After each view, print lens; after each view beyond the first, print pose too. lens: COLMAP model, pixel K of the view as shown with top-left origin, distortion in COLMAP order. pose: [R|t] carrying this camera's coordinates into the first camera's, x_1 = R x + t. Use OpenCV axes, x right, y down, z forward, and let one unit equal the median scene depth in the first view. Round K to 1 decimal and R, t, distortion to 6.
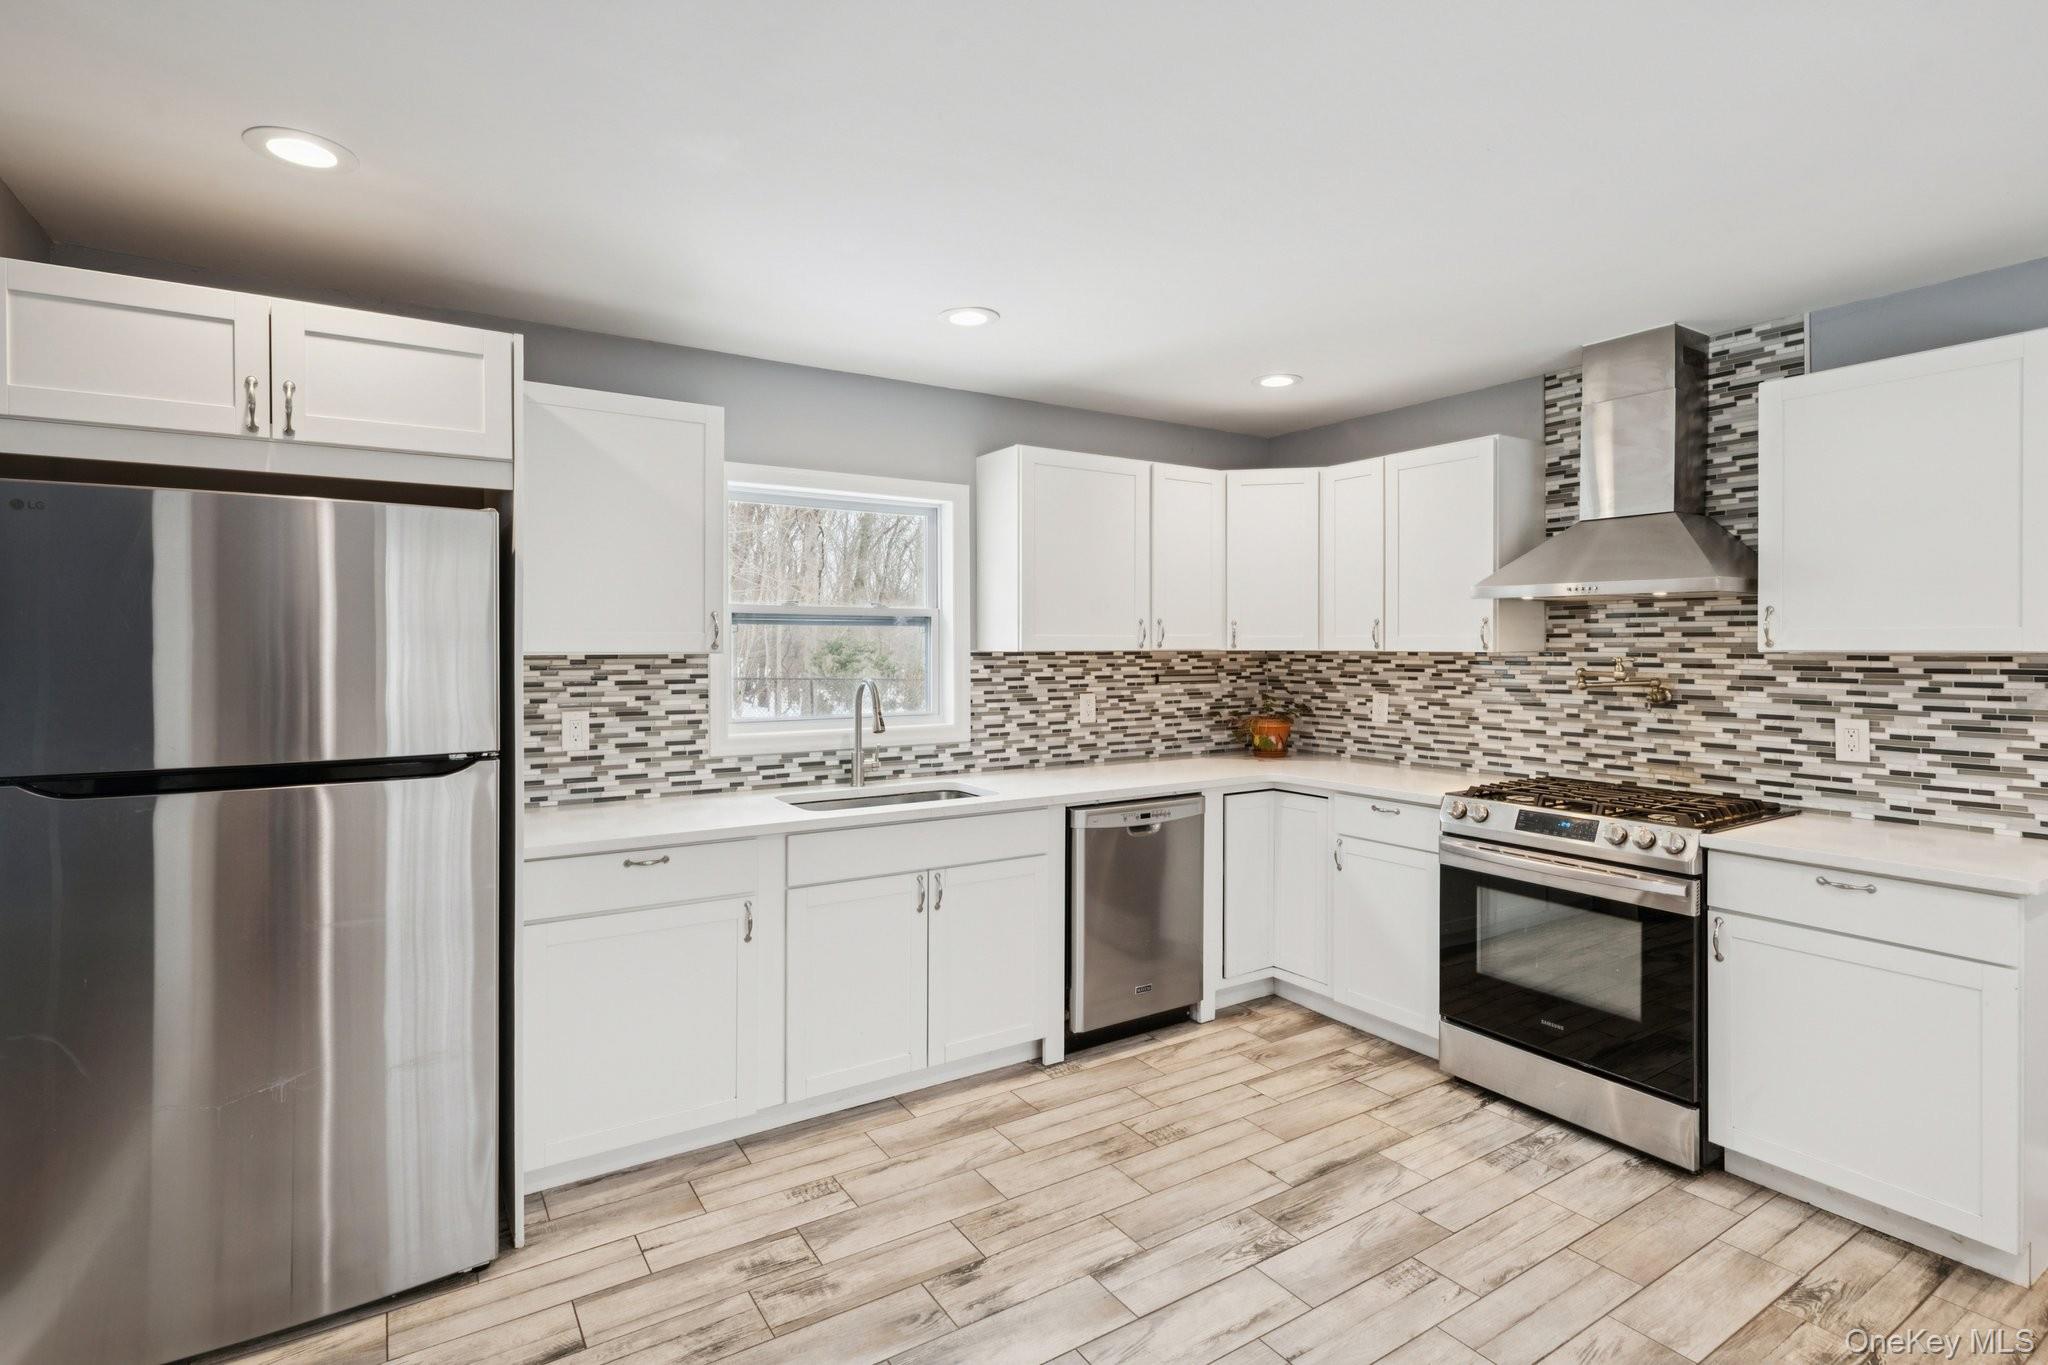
lens RADIAL K [[995.1, 0, 1024.2], [0, 995.1, 660.7], [0, 0, 1]] dist [-0.000530, -0.000876]
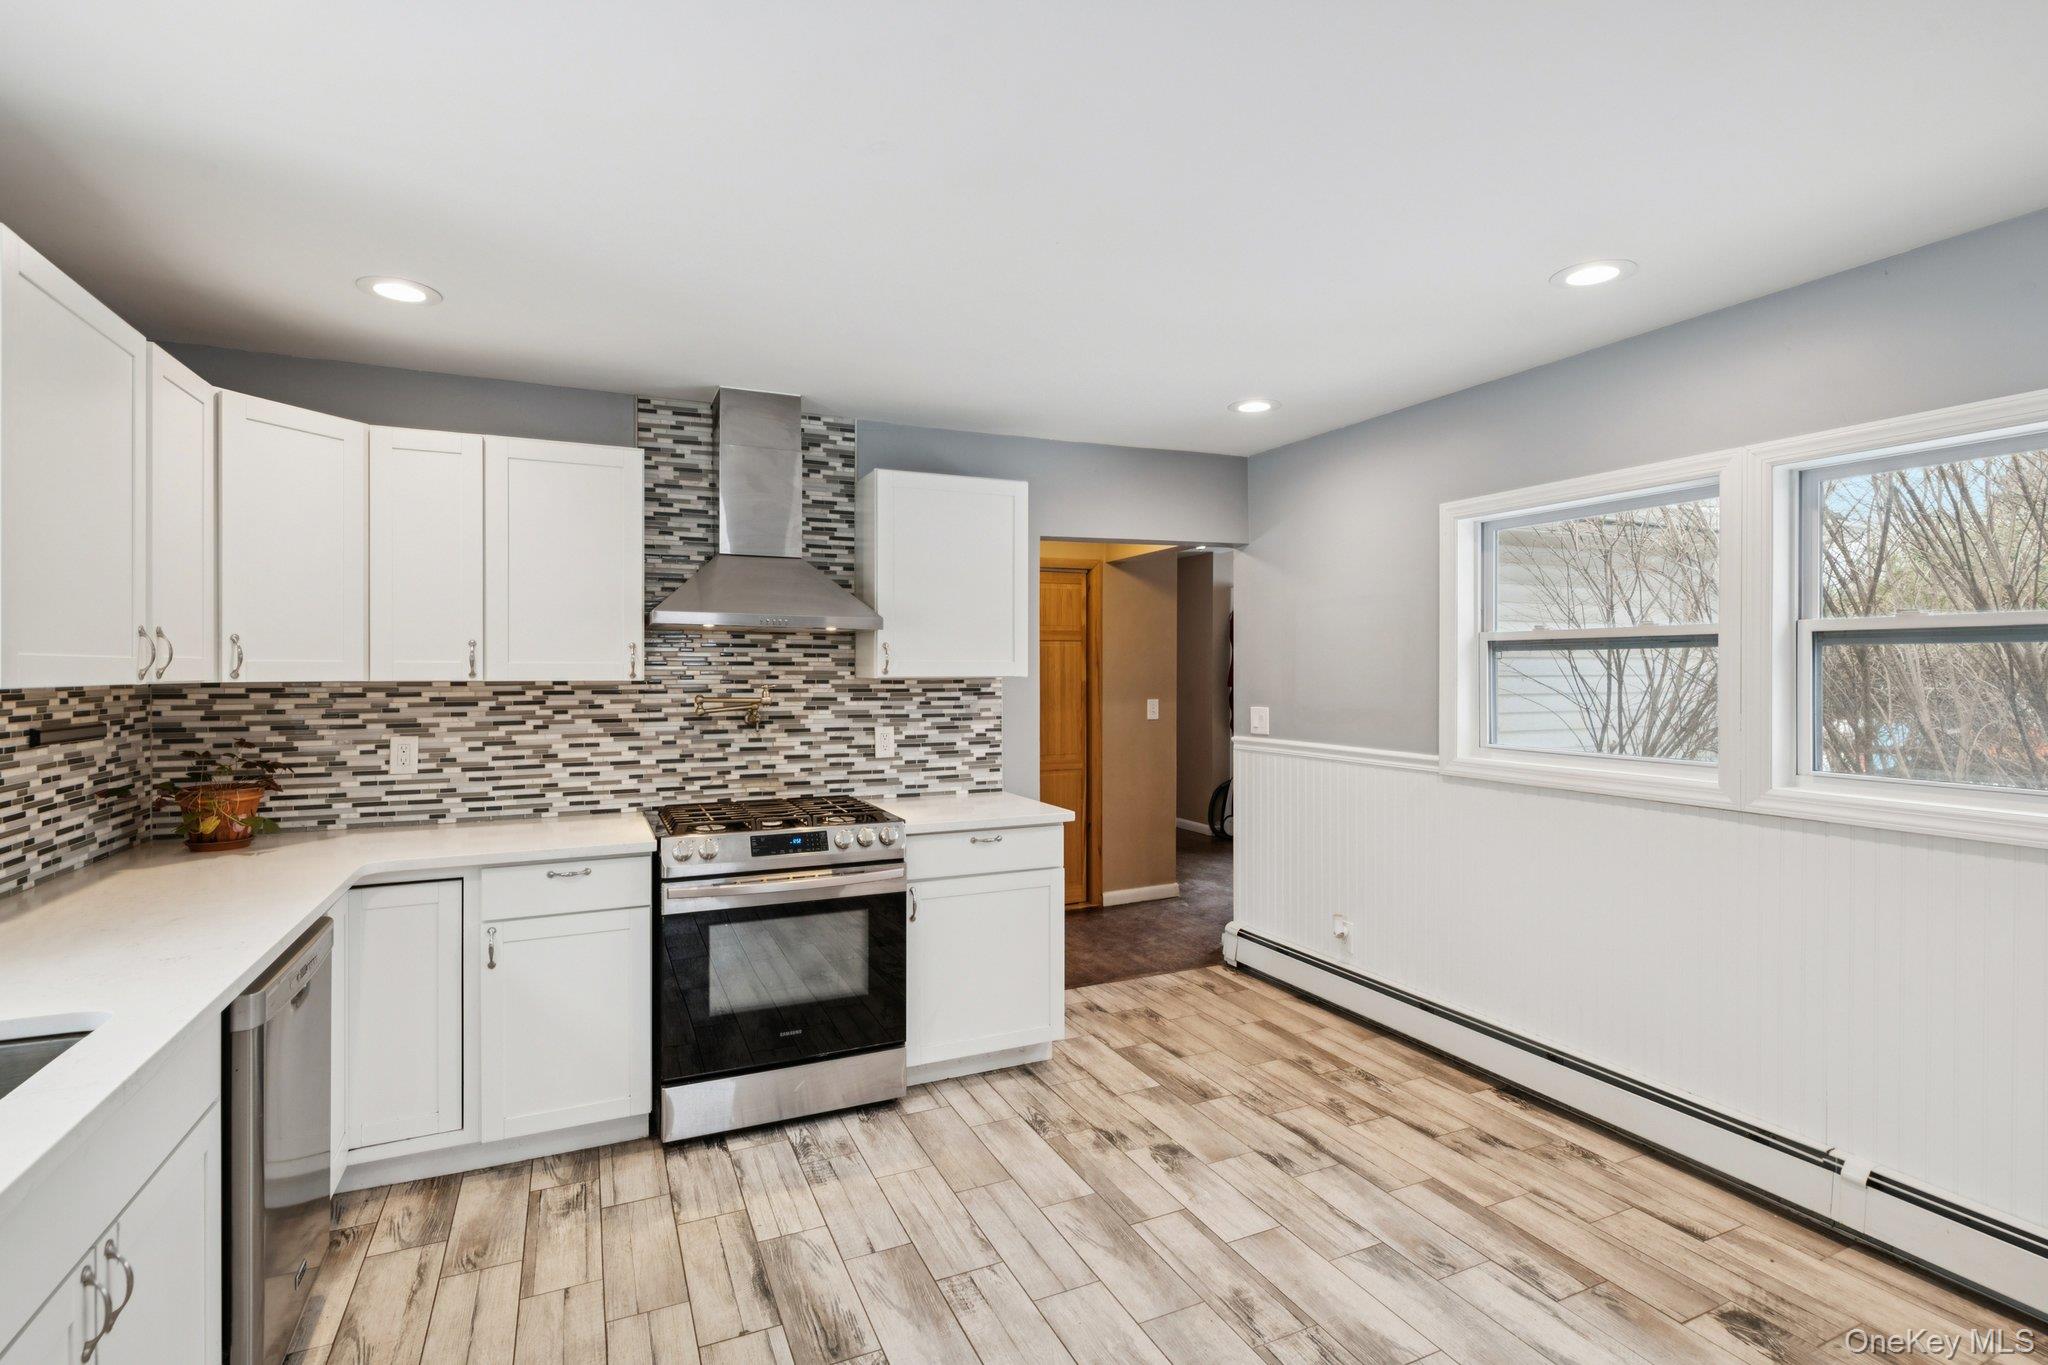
lens RADIAL K [[963.9, 0, 1024.7], [0, 963.9, 680.9], [0, 0, 1]] dist [0.001943, -0.003998]
pose [[0.139948, -0.010438, 0.990104, -0.392587], [0.015977, 0.999838, 0.008282, -0.010556], [-0.990030, 0.014659, 0.140092, 0.537450]]
